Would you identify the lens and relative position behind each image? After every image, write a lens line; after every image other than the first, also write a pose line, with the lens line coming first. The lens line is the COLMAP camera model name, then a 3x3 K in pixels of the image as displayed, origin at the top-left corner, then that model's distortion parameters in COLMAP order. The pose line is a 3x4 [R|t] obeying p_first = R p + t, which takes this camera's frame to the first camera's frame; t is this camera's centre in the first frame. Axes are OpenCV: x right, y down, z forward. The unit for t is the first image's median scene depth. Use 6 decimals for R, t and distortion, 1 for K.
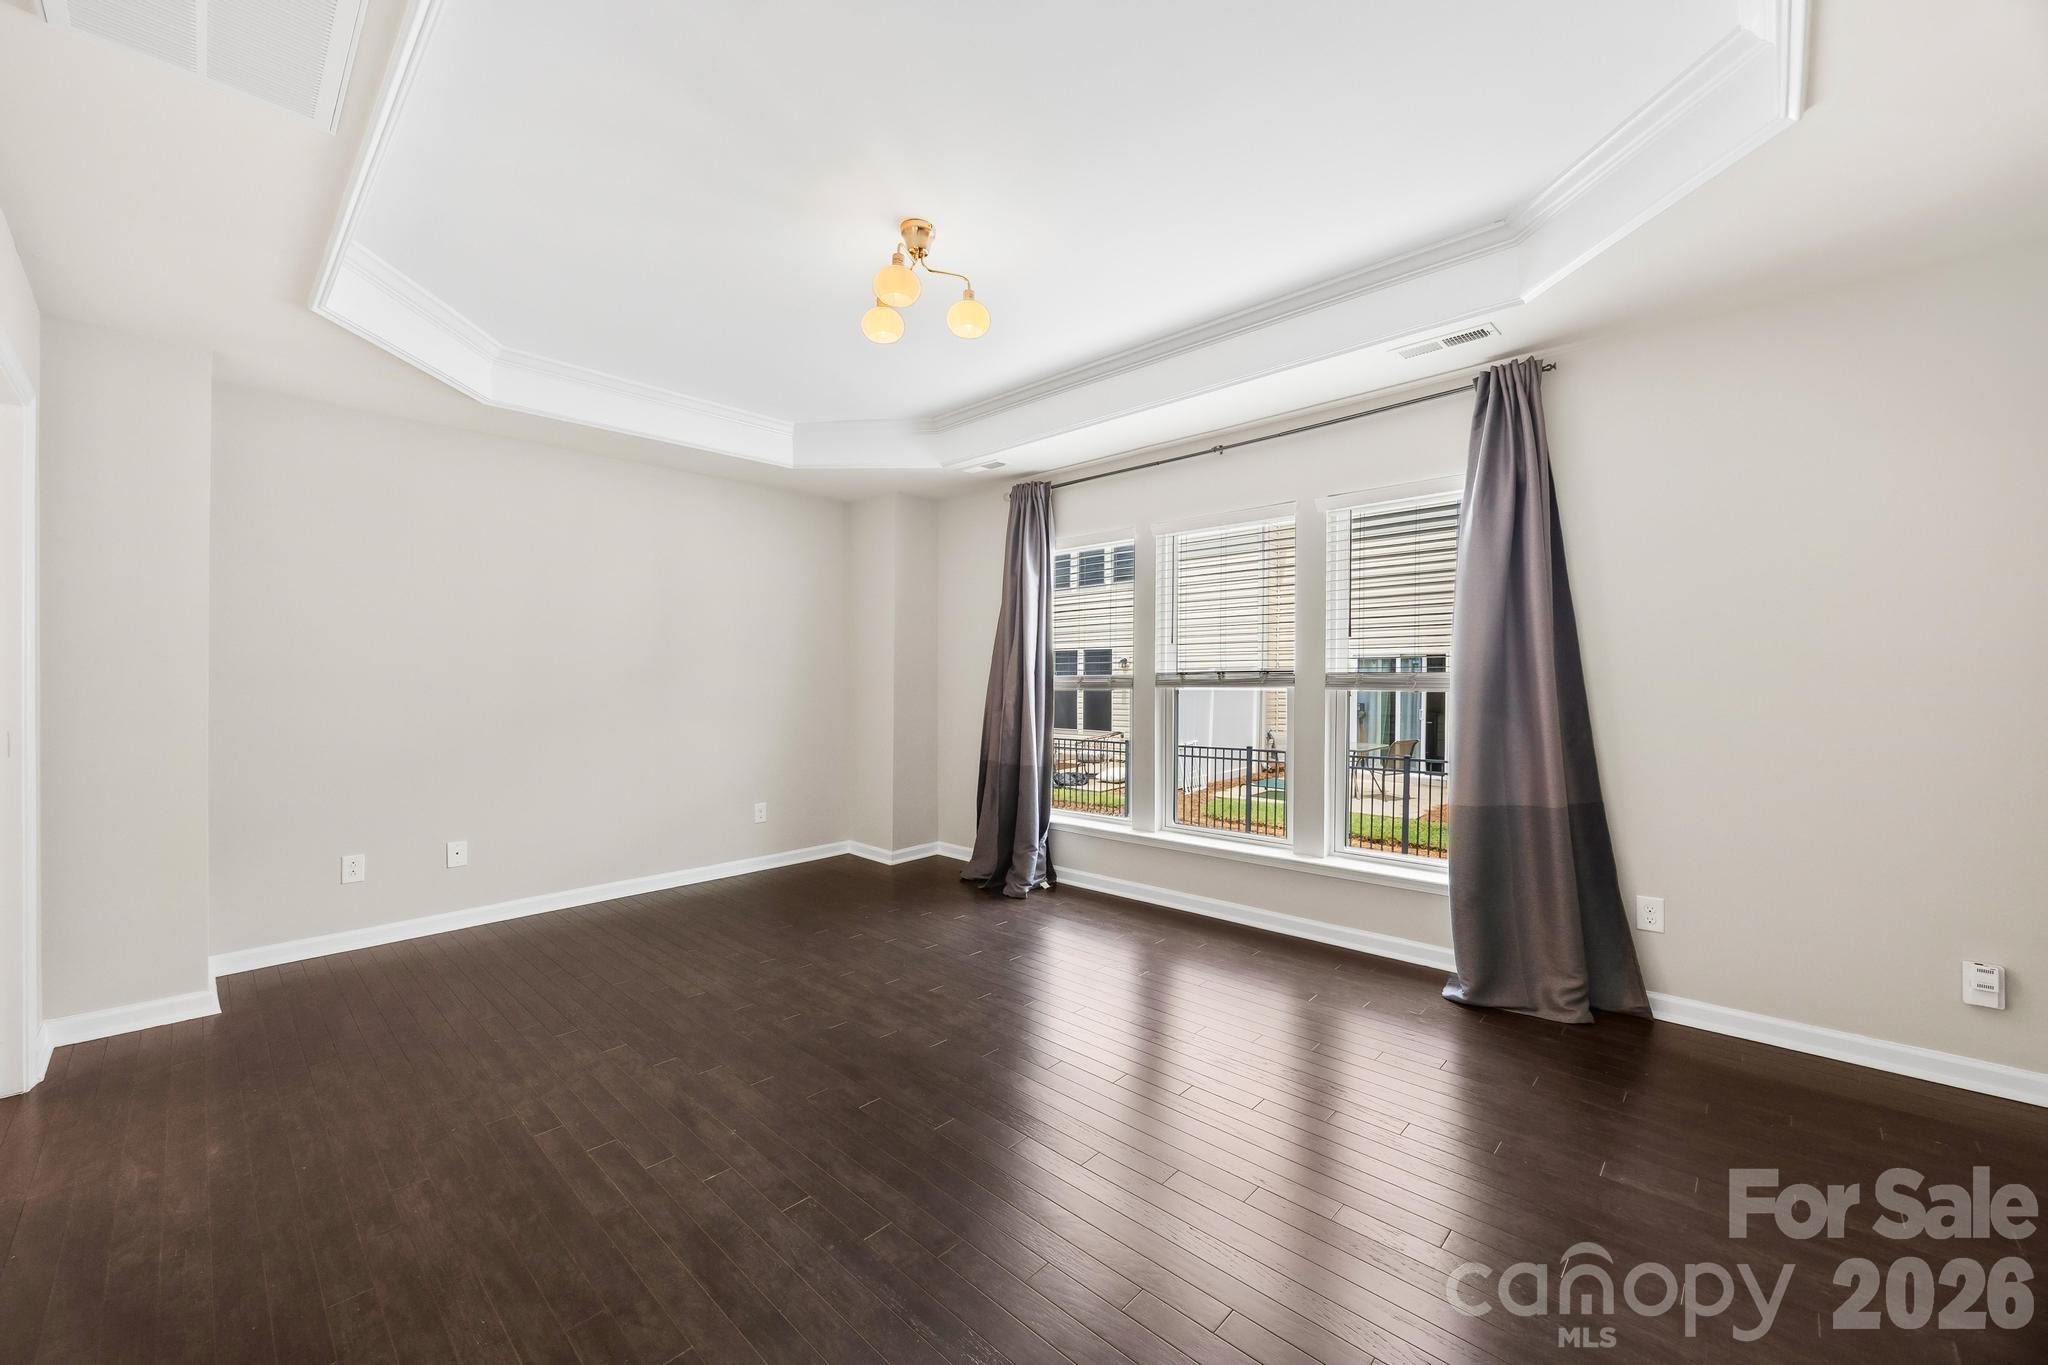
lens RADIAL K [[810.5, 0, 1031.4], [0, 810.5, 672.3], [0, 0, 1]] dist [-0.003938, -0.000062]
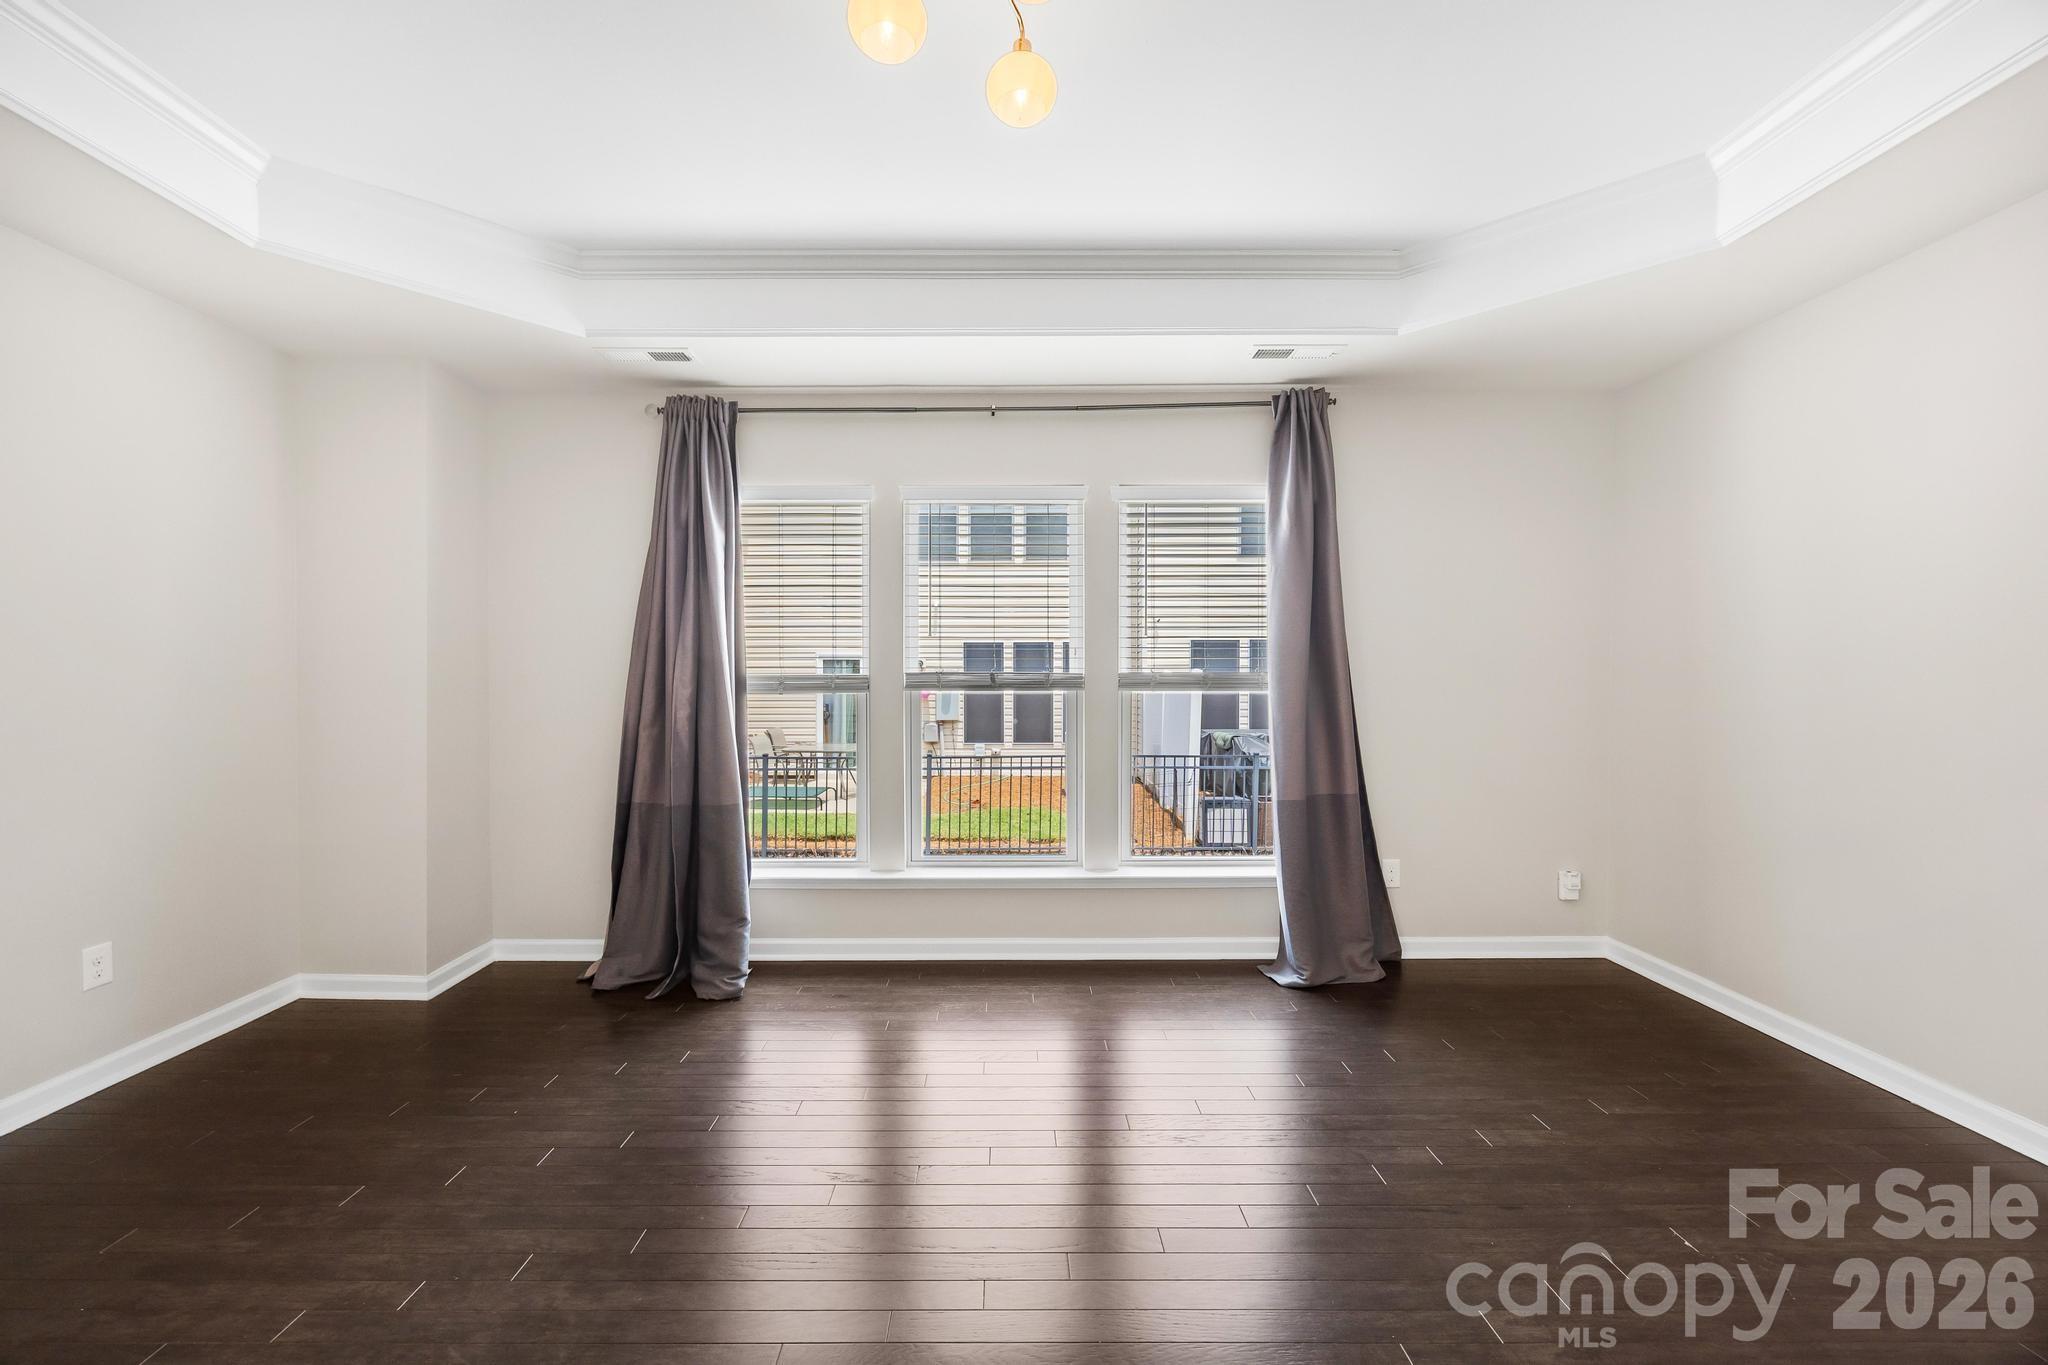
lens RADIAL K [[809.2, 0, 1036.4], [0, 809.2, 691.6], [0, 0, 1]] dist [-0.001787, 0.000210]
pose [[0.722513, -0.011253, 0.691266, -0.315097], [-0.005601, 0.999739, 0.022129, 0.000505], [-0.691335, -0.019860, 0.722261, 0.341605]]
